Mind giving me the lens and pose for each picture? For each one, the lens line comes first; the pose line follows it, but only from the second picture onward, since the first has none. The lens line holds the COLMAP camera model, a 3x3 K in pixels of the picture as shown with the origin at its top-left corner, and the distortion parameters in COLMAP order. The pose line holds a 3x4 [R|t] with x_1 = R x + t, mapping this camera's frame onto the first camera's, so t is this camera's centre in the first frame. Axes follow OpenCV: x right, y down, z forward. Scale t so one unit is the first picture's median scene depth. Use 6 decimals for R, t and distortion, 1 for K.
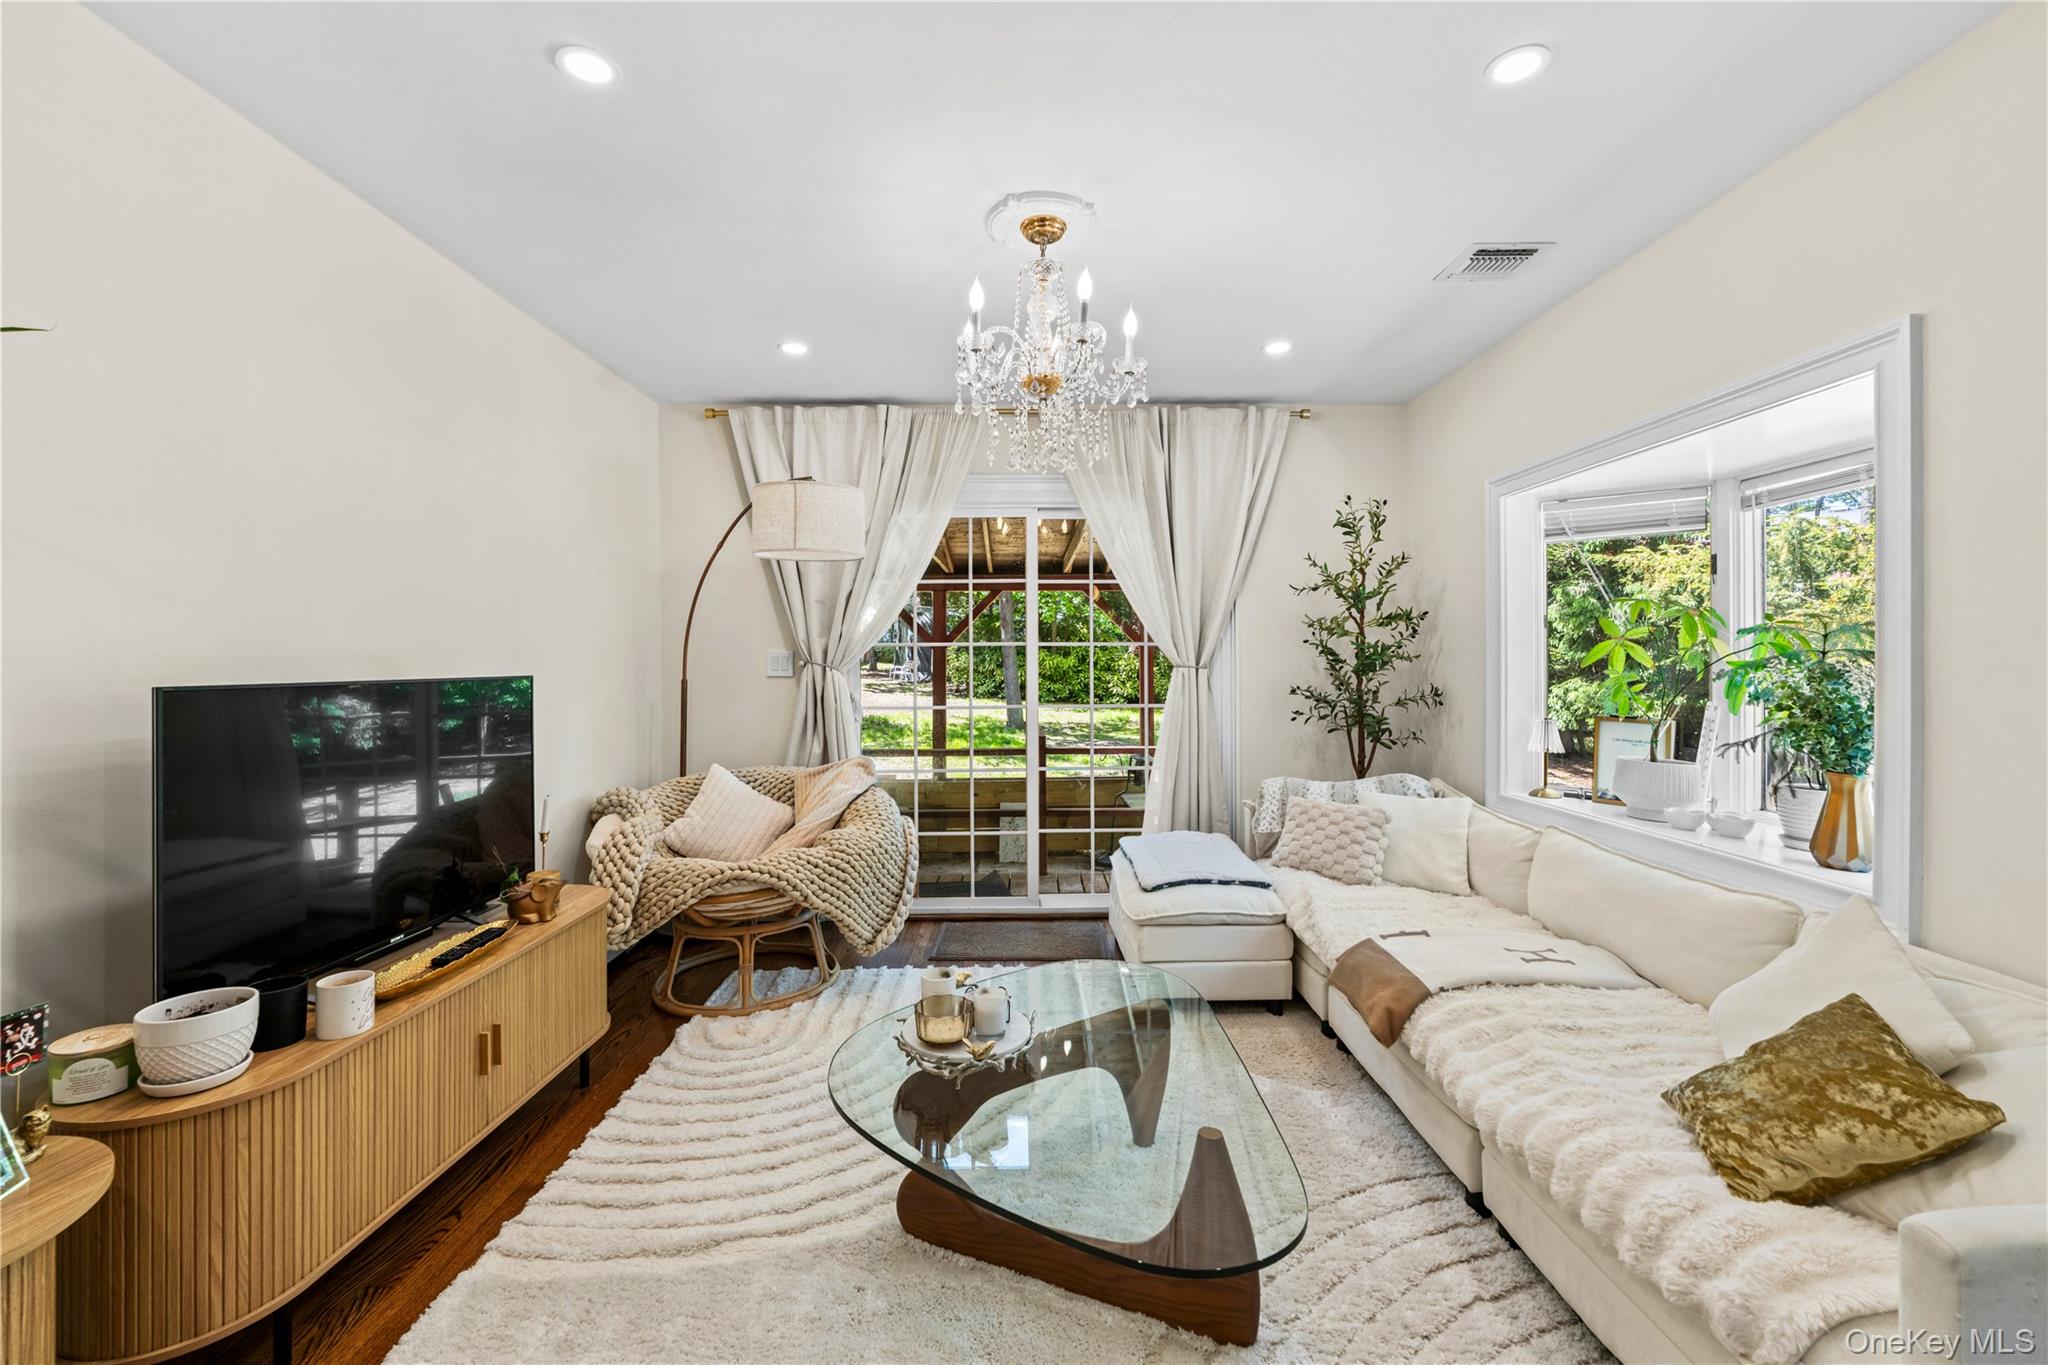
lens RADIAL K [[836.5, 0, 1012.6], [0, 836.5, 664.1], [0, 0, 1]] dist [0.005409, -0.002211]
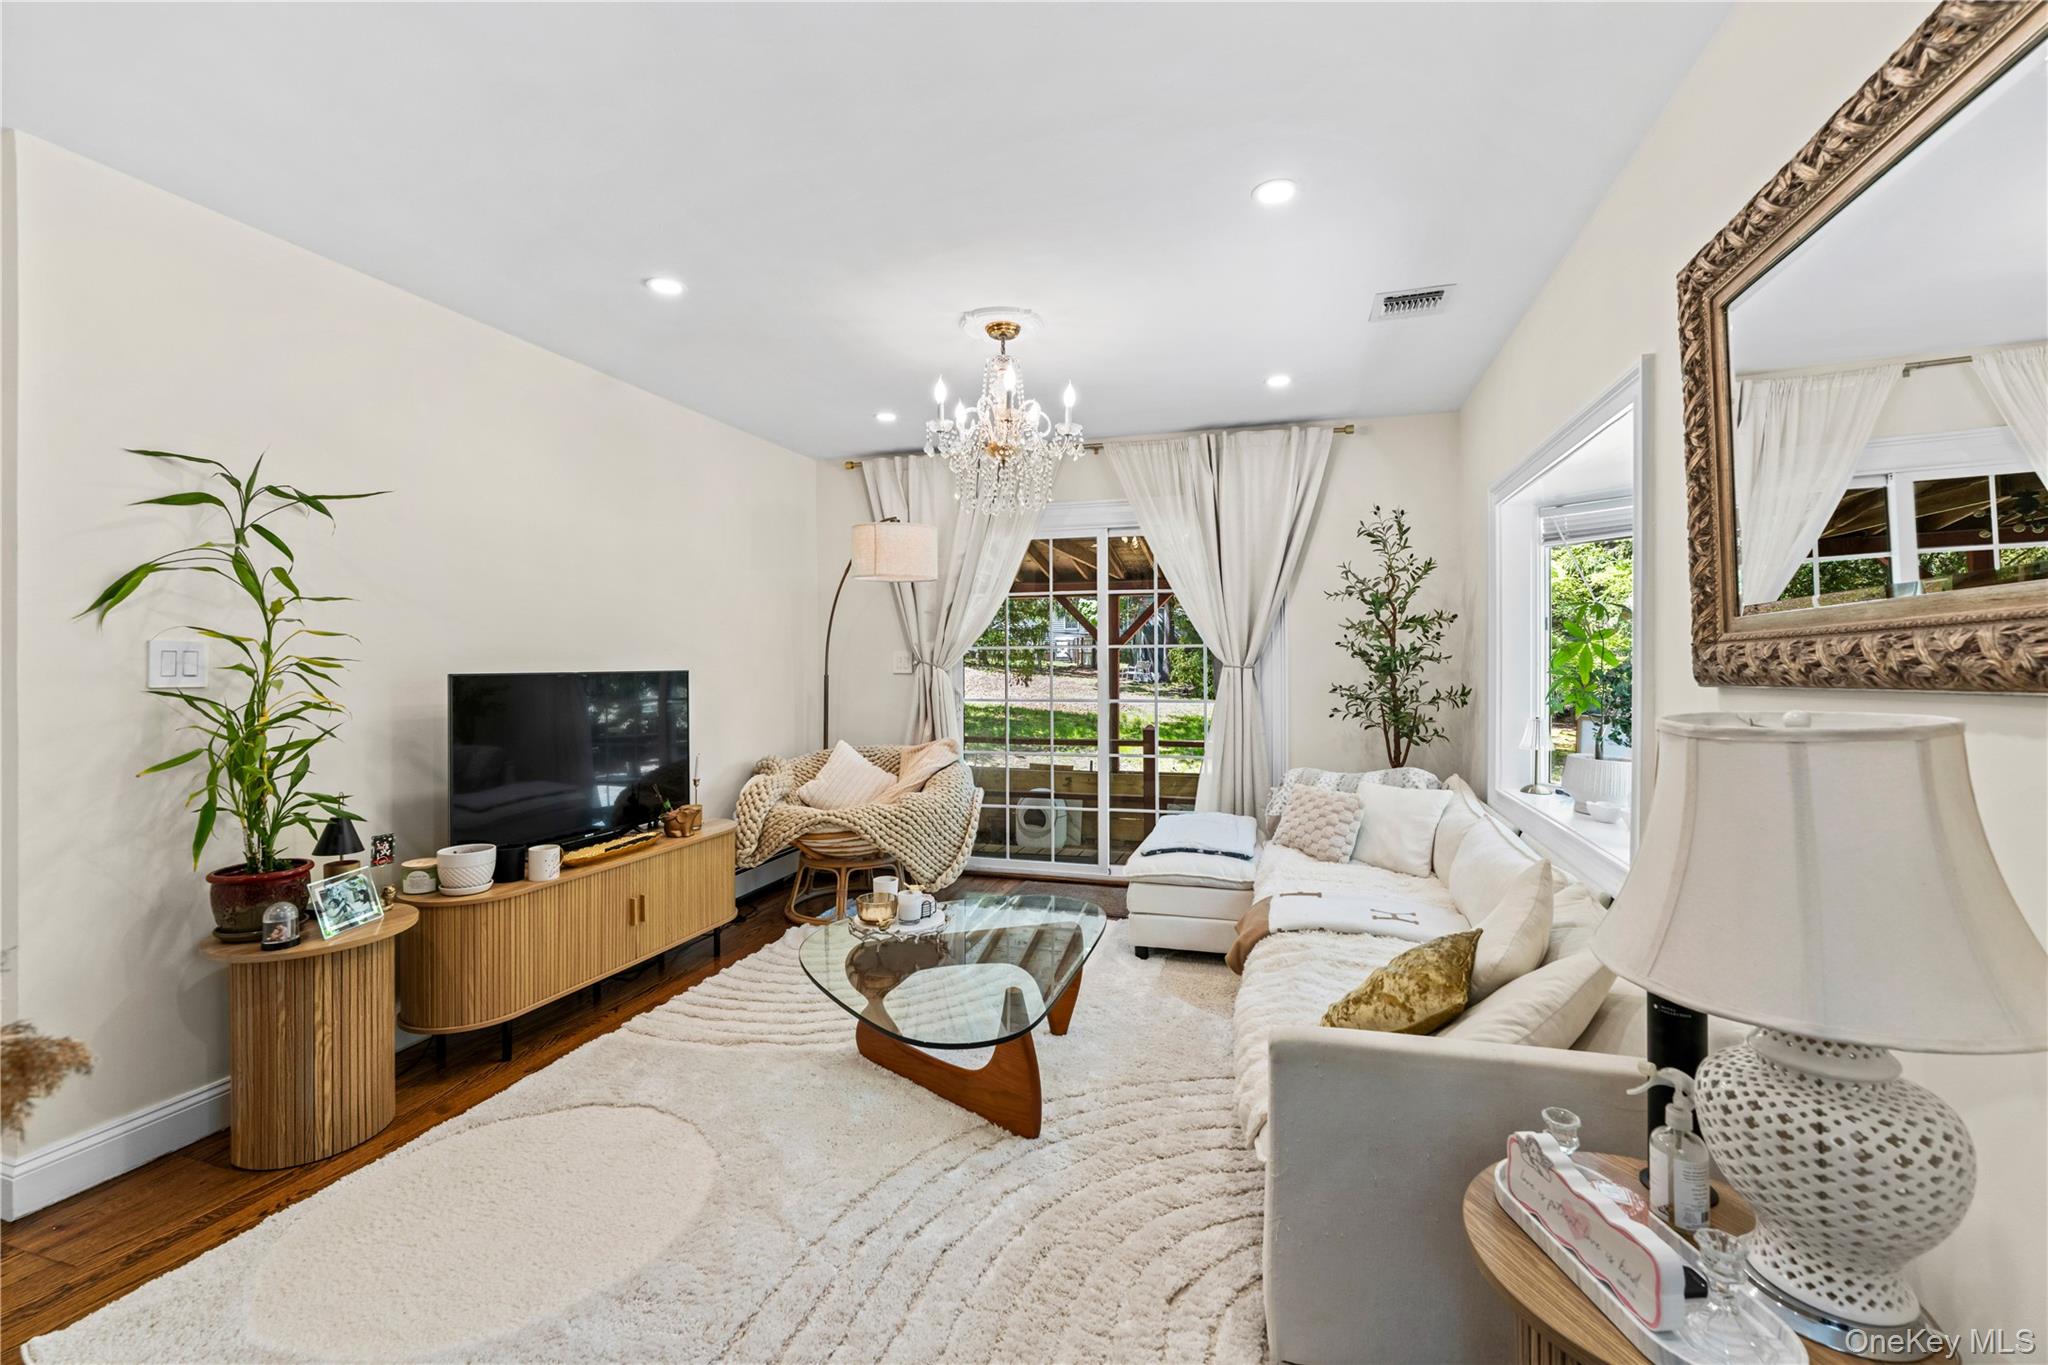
lens RADIAL K [[836.5, 0, 1018.4], [0, 836.5, 669.7], [0, 0, 1]] dist [0.005409, -0.002211]
pose [[0.956694, 0.005472, -0.291043, 0.337372], [-0.003438, 0.999966, 0.007500, -0.000005], [0.291074, -0.006174, 0.956681, -0.186329]]
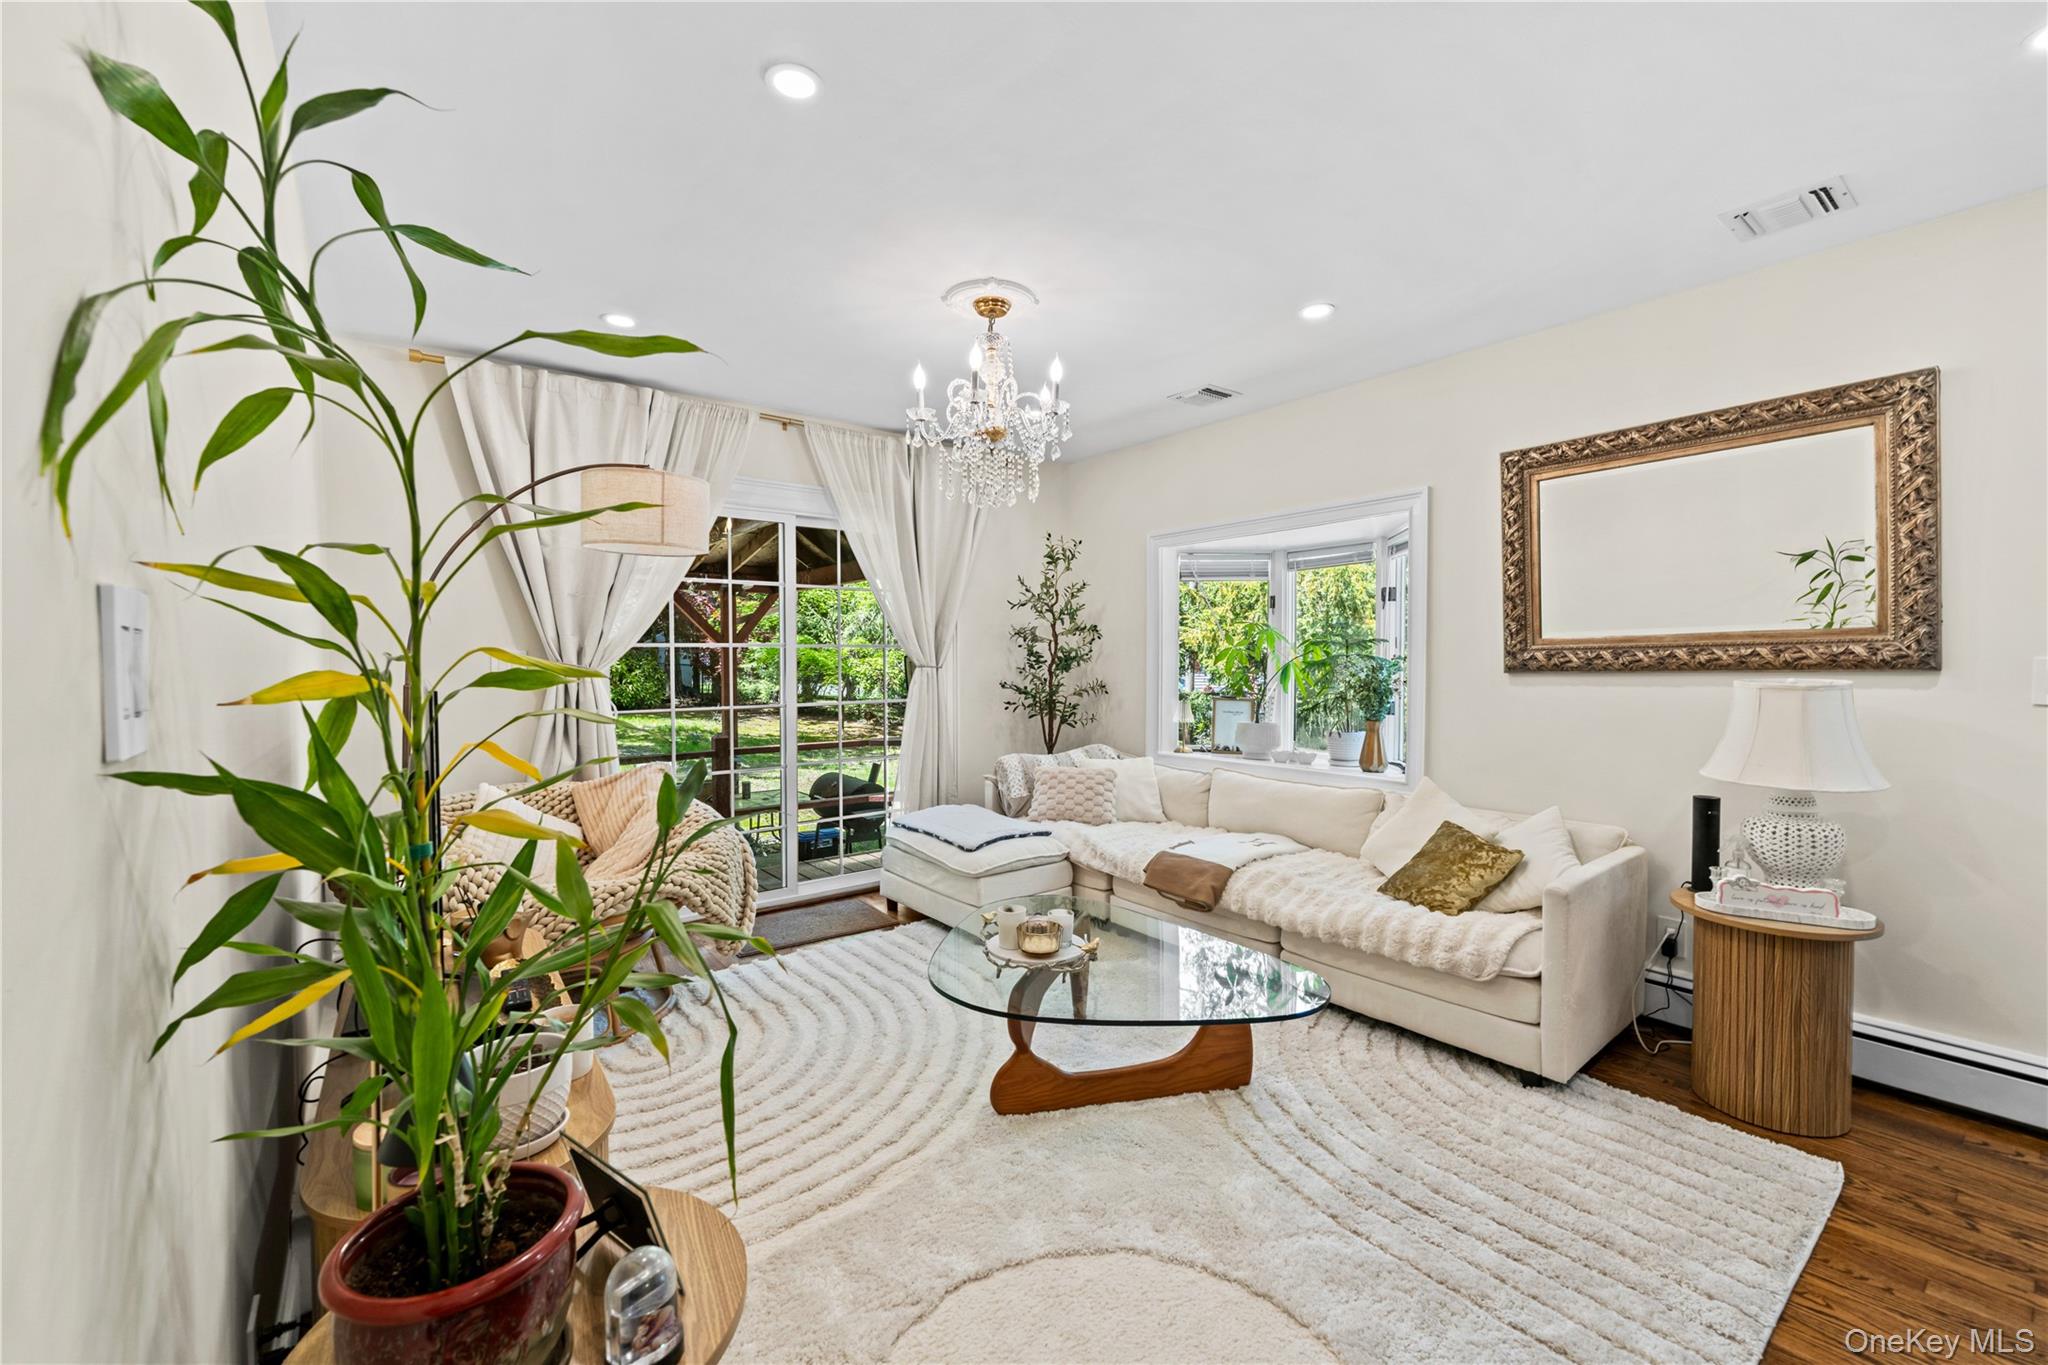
lens RADIAL K [[836.5, 0, 1013.3], [0, 836.5, 686.7], [0, 0, 1]] dist [0.005409, -0.002211]
pose [[0.796032, -0.018185, 0.604981, -0.524522], [0.003601, 0.999673, 0.025310, 0.002591], [-0.605244, -0.017968, 0.795837, 0.001710]]
